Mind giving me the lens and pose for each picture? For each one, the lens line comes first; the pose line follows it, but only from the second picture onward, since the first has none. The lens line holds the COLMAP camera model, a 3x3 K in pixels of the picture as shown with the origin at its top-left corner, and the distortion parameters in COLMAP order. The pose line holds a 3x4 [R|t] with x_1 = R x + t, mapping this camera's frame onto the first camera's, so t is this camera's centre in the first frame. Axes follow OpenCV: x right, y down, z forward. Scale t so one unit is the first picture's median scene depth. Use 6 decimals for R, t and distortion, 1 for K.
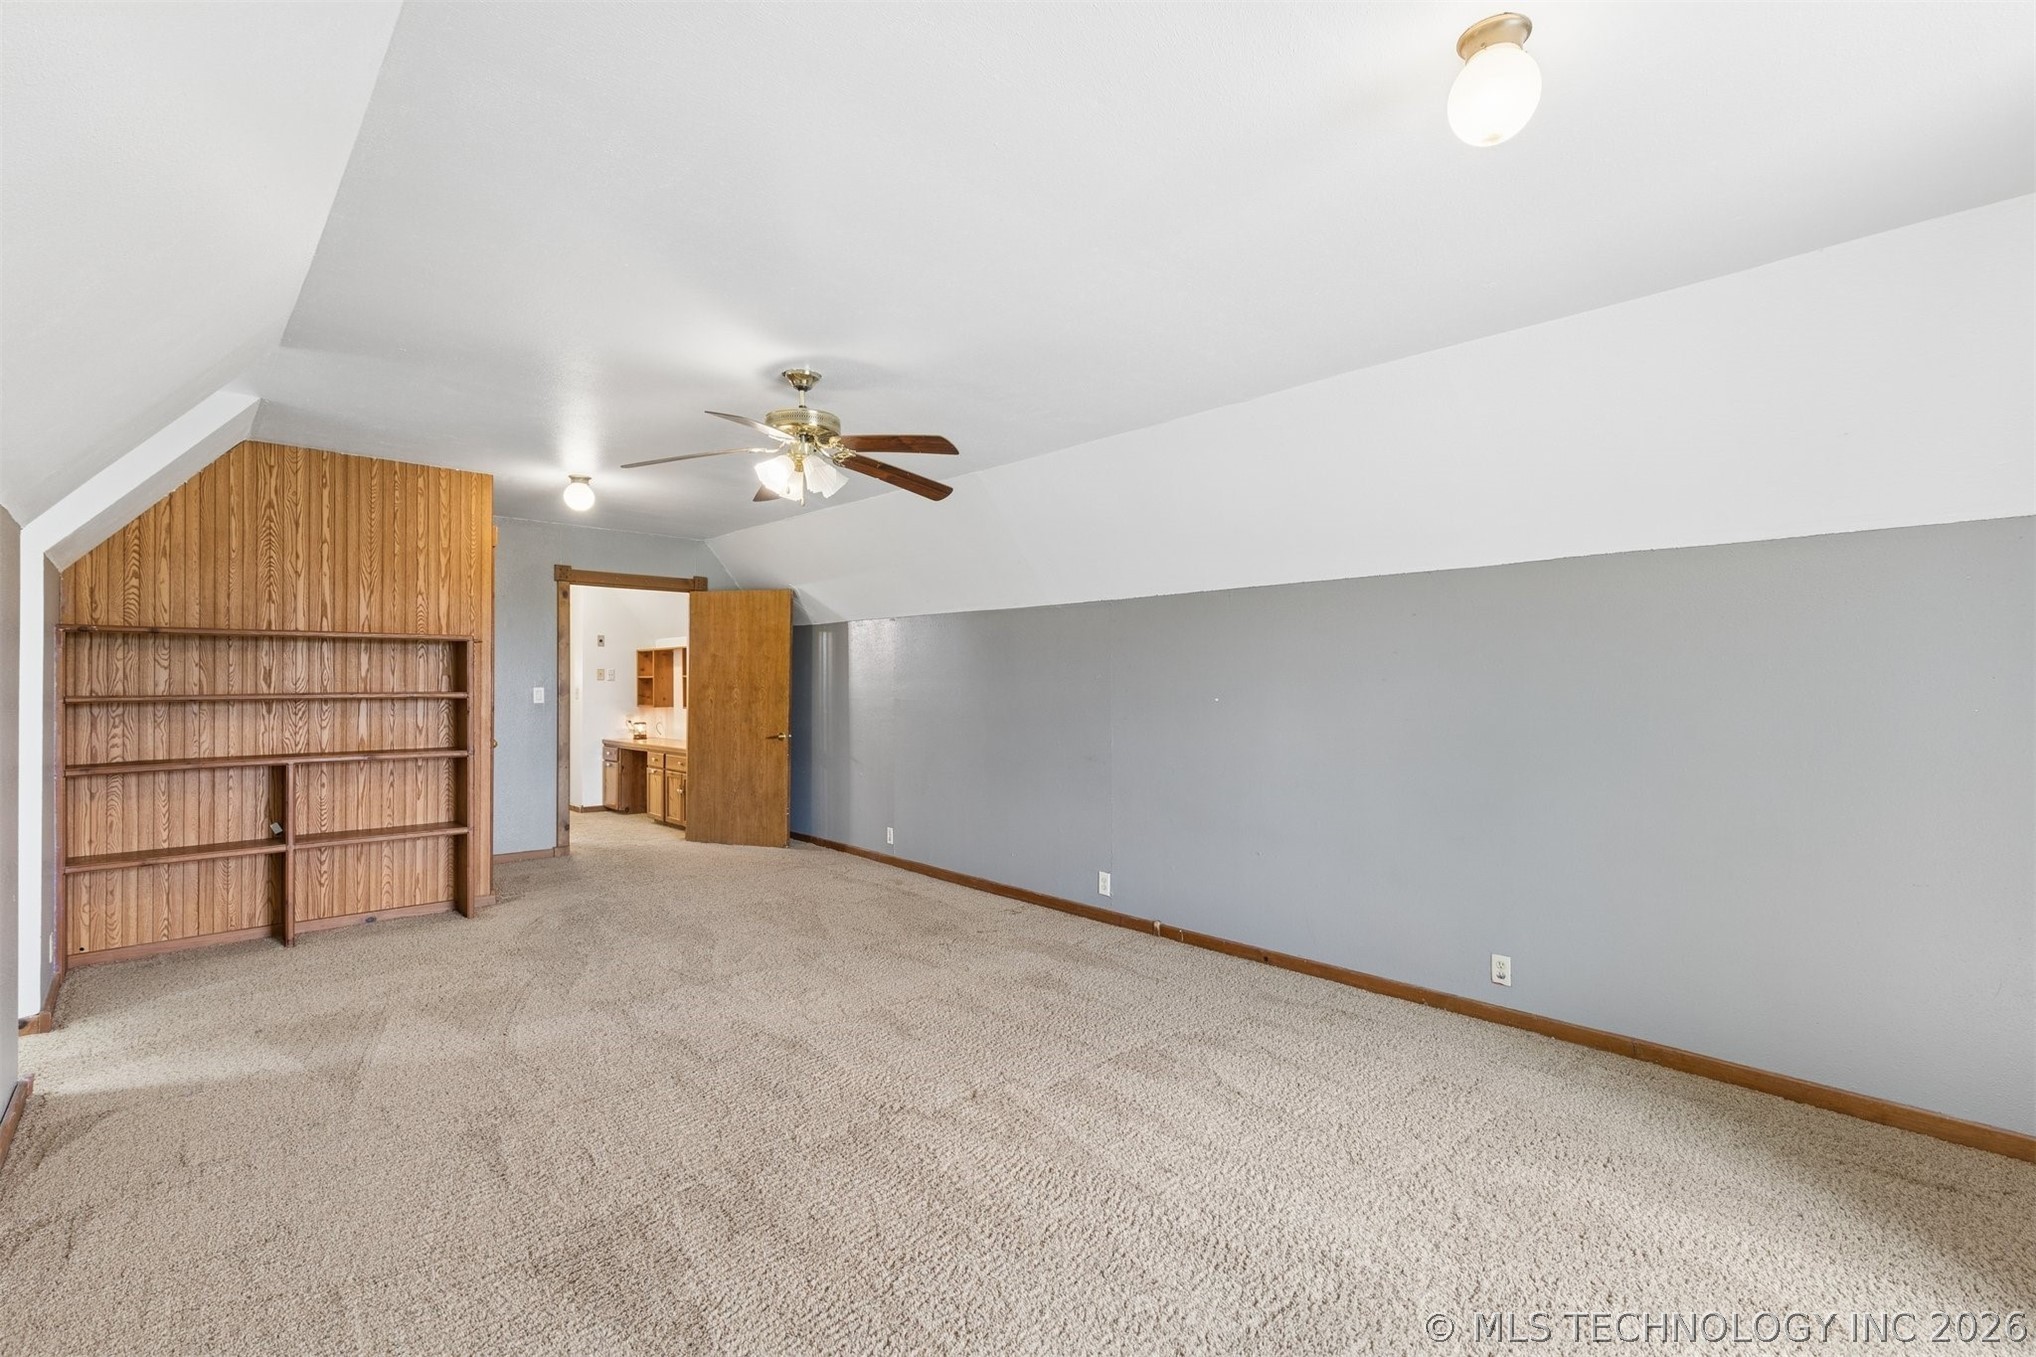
lens RADIAL K [[911.8, 0, 1019.3], [0, 911.8, 690.2], [0, 0, 1]] dist [0.010584, -0.003303]
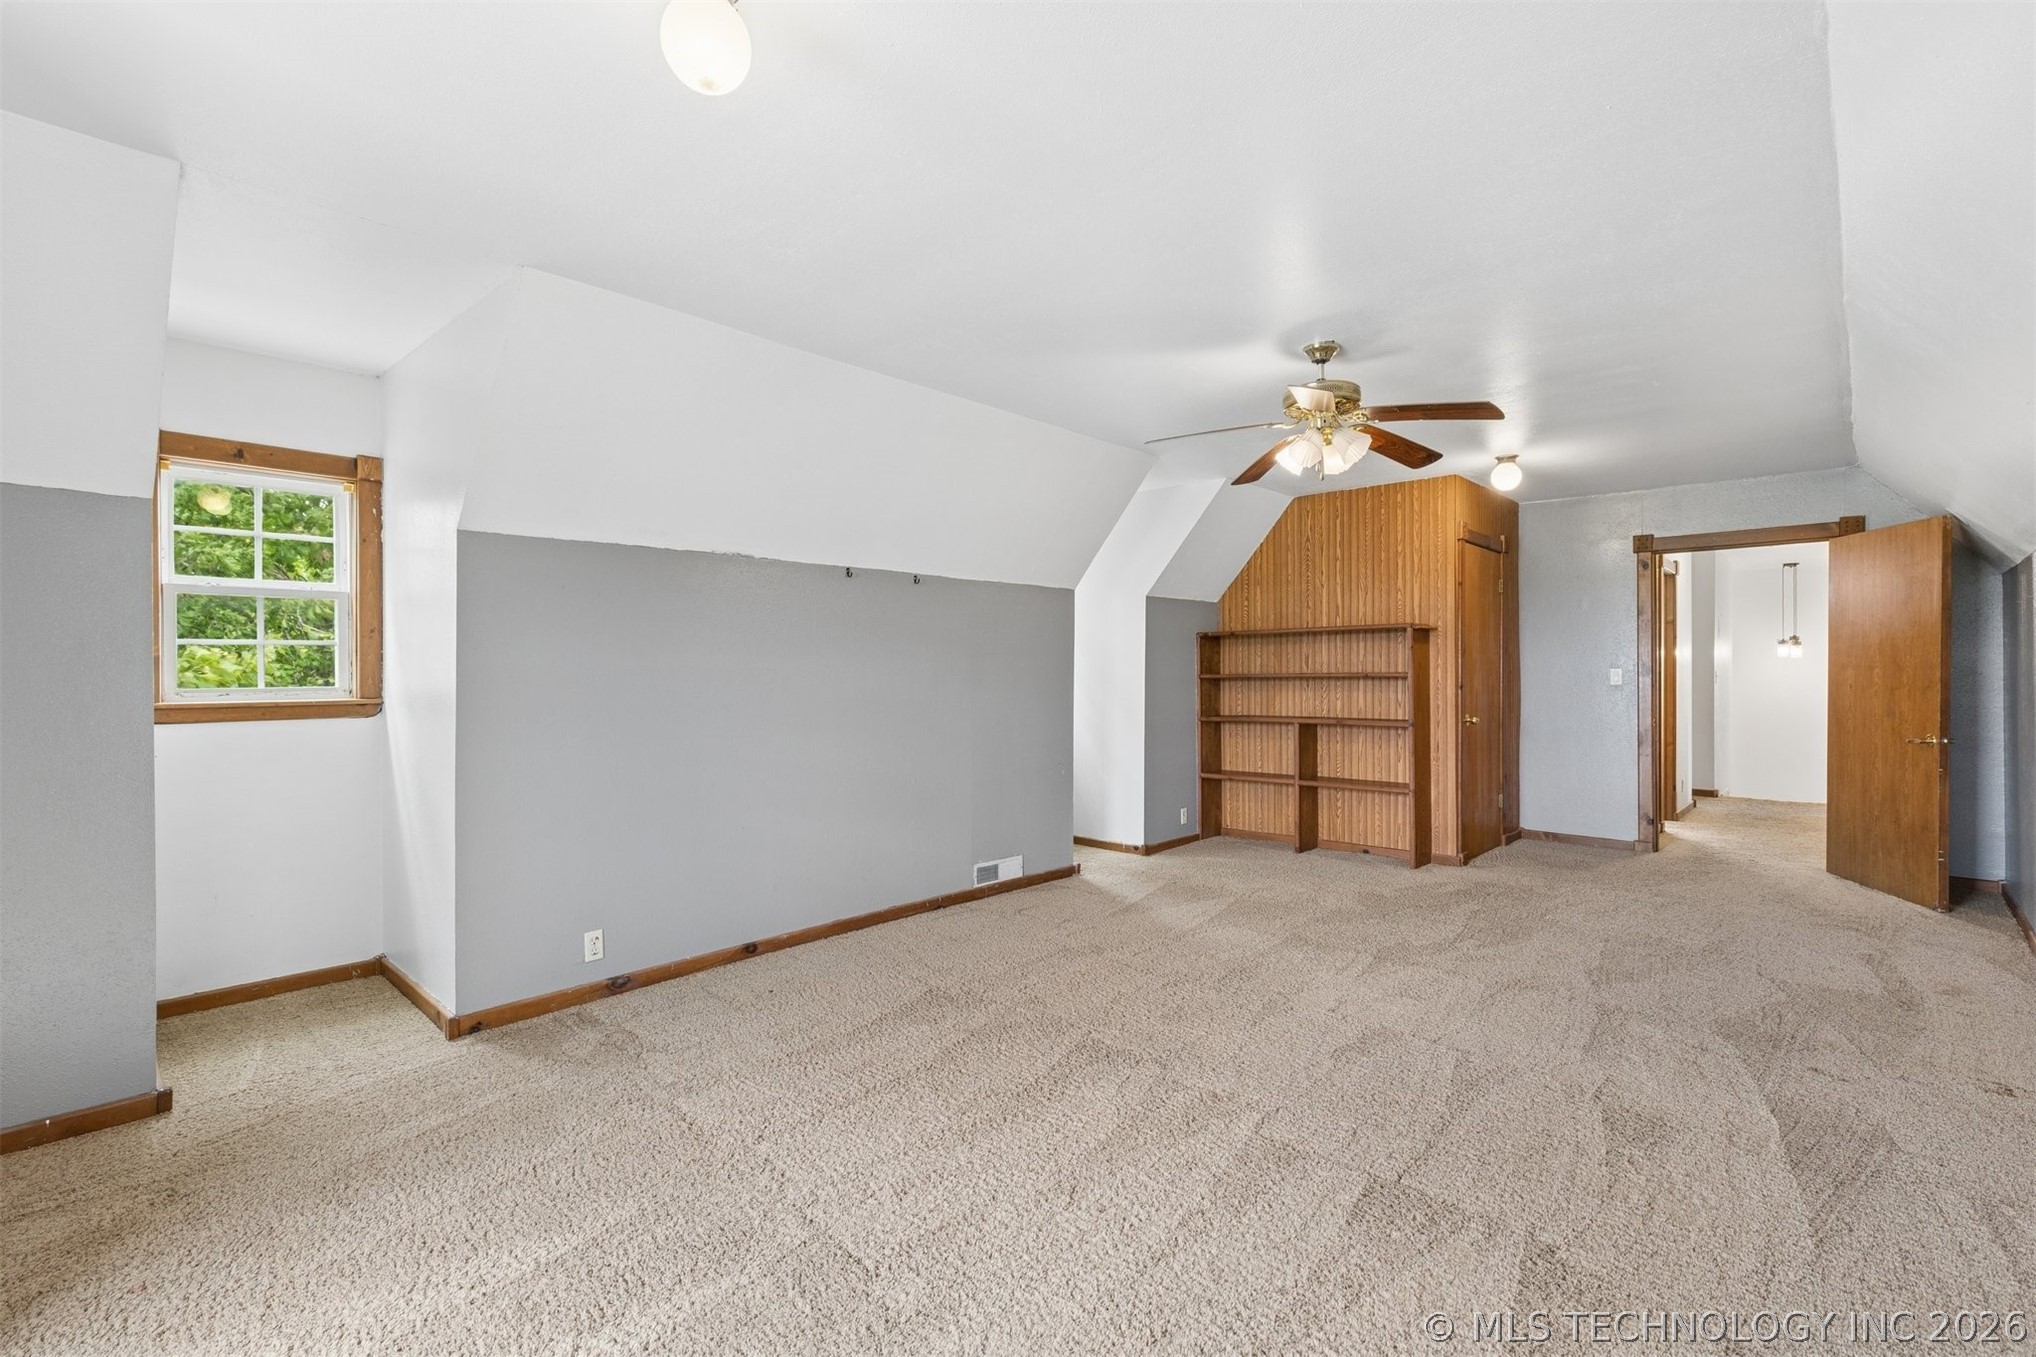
lens RADIAL K [[911.8, 0, 1020.8], [0, 911.8, 674.0], [0, 0, 1]] dist [0.010584, -0.003303]
pose [[0.069757, -0.000267, -0.997564, 0.521681], [-0.002163, 0.999998, -0.000419, 0.006188], [0.997562, 0.002187, 0.069756, 0.437170]]
